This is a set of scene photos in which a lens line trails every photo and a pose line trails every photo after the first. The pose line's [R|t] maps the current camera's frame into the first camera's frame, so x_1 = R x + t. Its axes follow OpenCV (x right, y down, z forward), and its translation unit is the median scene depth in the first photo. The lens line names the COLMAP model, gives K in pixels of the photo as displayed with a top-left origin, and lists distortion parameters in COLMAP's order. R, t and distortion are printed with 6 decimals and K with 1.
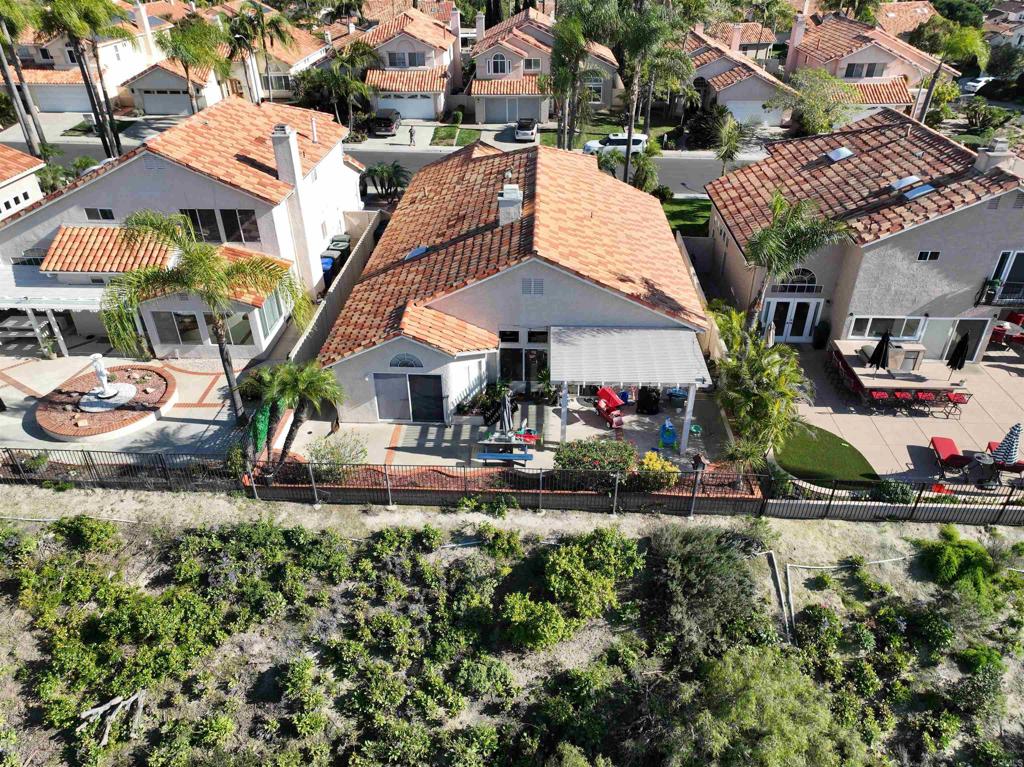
lens RADIAL K [[718.8, 0, 512.0], [0, 718.8, 383.5], [0, 0, 1]] dist [-0.000998, 0.016789]
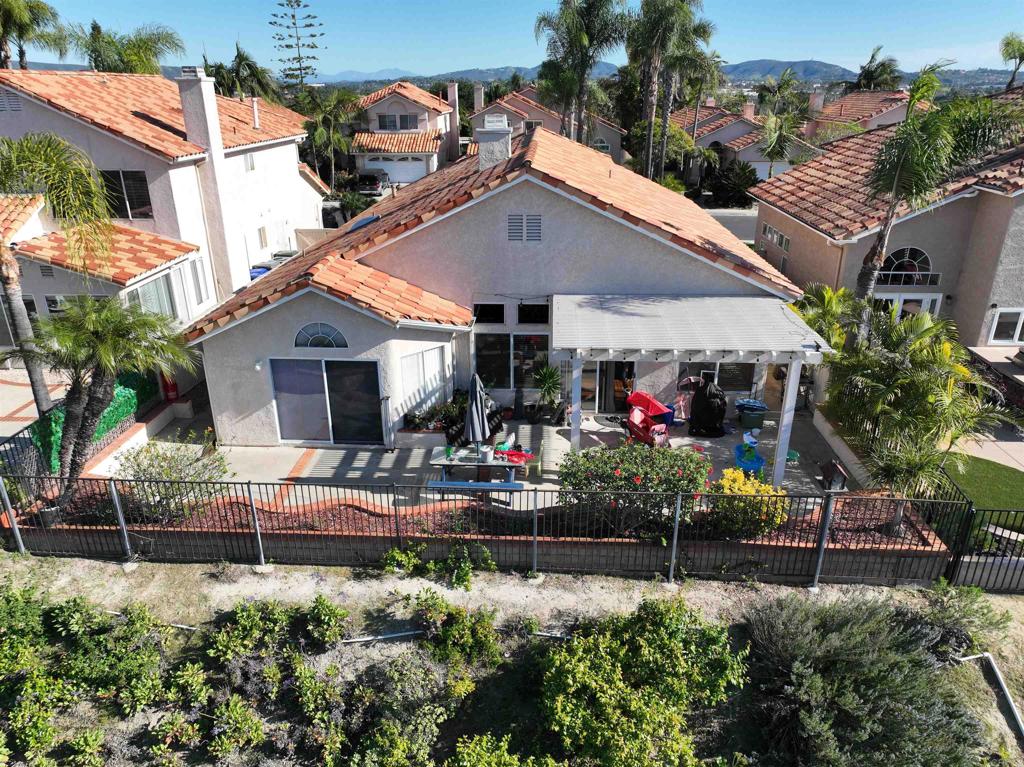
lens RADIAL K [[718.8, 0, 512.0], [0, 718.8, 383.5], [0, 0, 1]] dist [-0.000998, 0.016789]
pose [[0.999966, 0.004234, -0.007037, 0.022776], [-0.005415, 0.984136, -0.177336, 0.117490], [0.006175, 0.177368, 0.984125, 0.394246]]
